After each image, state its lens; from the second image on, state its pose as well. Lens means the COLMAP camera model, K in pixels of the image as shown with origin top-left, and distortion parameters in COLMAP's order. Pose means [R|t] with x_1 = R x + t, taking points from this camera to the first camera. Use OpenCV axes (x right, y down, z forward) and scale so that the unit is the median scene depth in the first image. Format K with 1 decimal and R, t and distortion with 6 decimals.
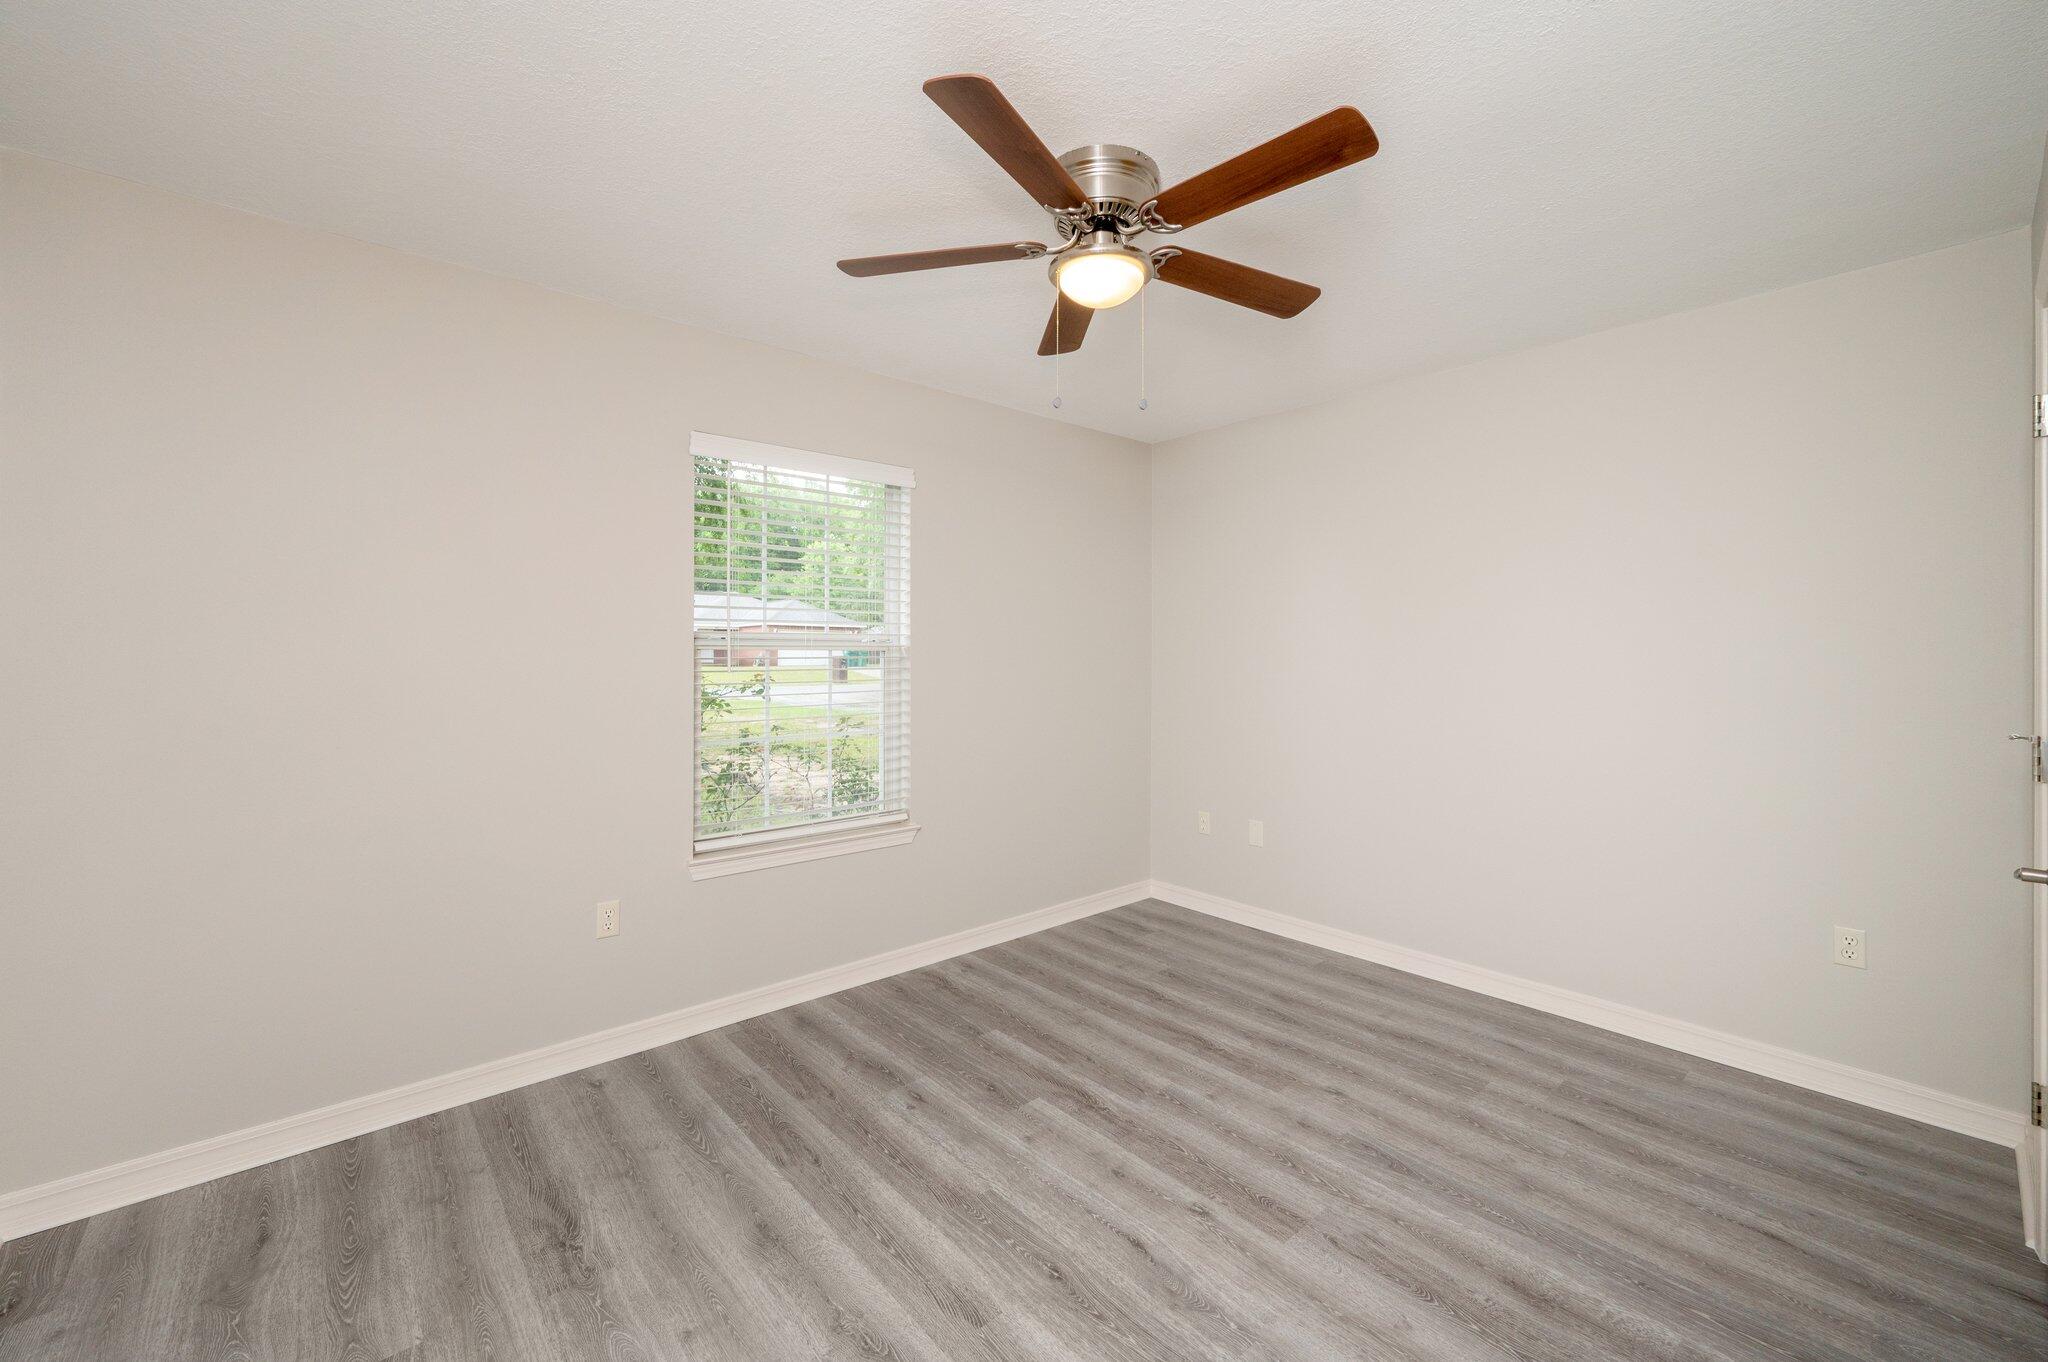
lens RADIAL K [[815.8, 0, 1035.5], [0, 815.8, 661.3], [0, 0, 1]] dist [-0.003505, 0.000569]
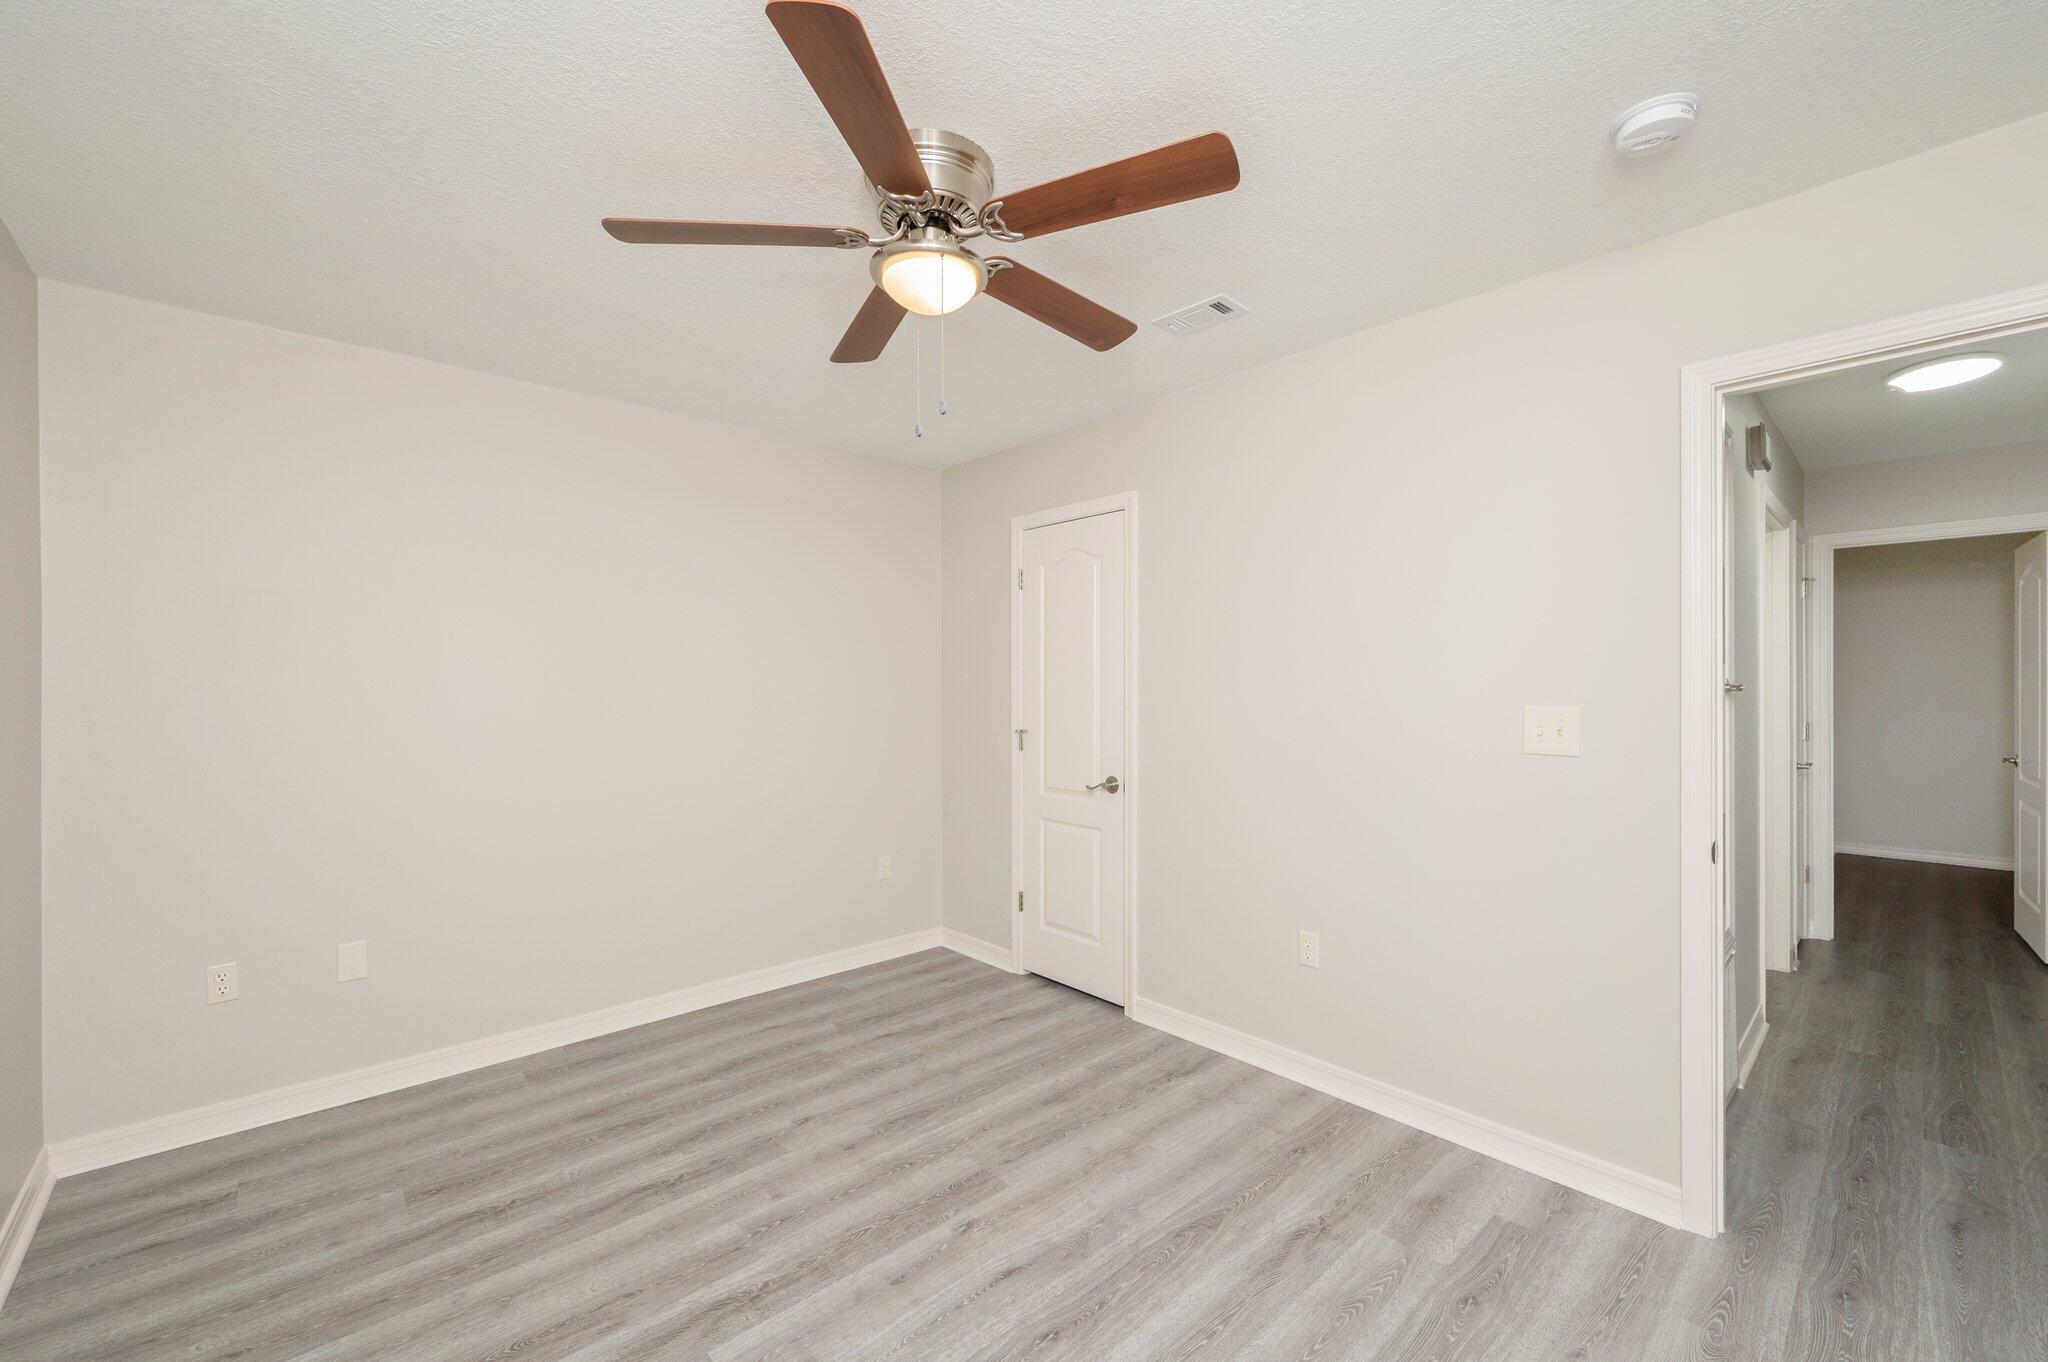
lens RADIAL K [[815.8, 0, 1028.8], [0, 815.8, 688.7], [0, 0, 1]] dist [-0.003505, 0.000569]
pose [[-0.010043, -0.003679, 0.999943, -0.581541], [0.013086, 0.999907, 0.003810, -0.013290], [-0.999864, 0.013124, -0.009994, 0.635121]]
